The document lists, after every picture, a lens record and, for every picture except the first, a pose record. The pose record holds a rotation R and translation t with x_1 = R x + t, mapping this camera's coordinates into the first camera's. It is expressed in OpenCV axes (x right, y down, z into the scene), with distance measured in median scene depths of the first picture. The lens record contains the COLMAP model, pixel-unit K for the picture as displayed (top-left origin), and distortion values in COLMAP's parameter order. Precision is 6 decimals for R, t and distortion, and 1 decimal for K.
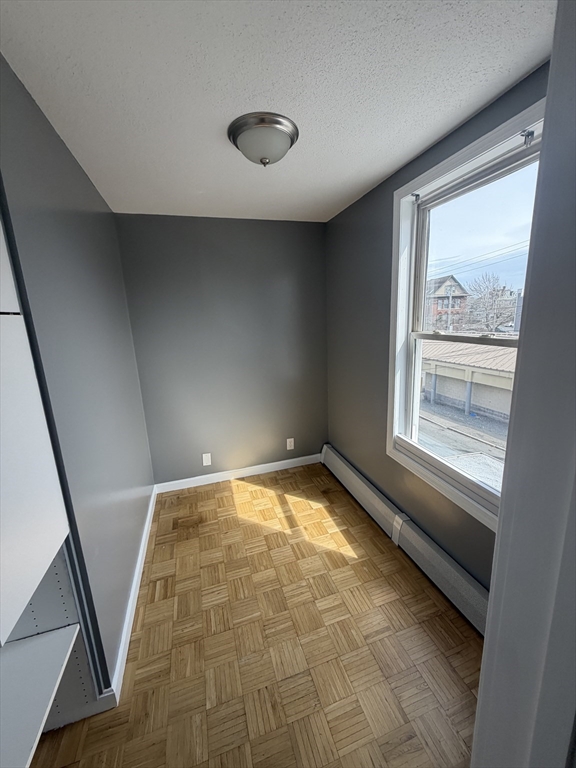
lens RADIAL K [[305.2, 0, 289.2], [0, 305.2, 381.3], [0, 0, 1]] dist [0.000335, -0.000137]
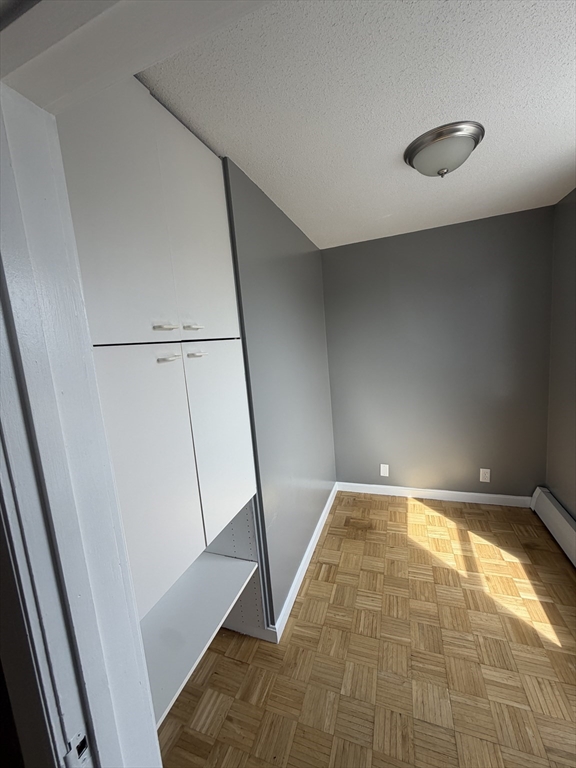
lens RADIAL K [[305.2, 0, 289.2], [0, 305.2, 381.3], [0, 0, 1]] dist [0.000335, -0.000137]
pose [[0.795518, 0.055780, -0.603358, 0.108626], [-0.078099, 0.996887, -0.010811, -0.004520], [0.600876, 0.055722, 0.797397, -0.023776]]
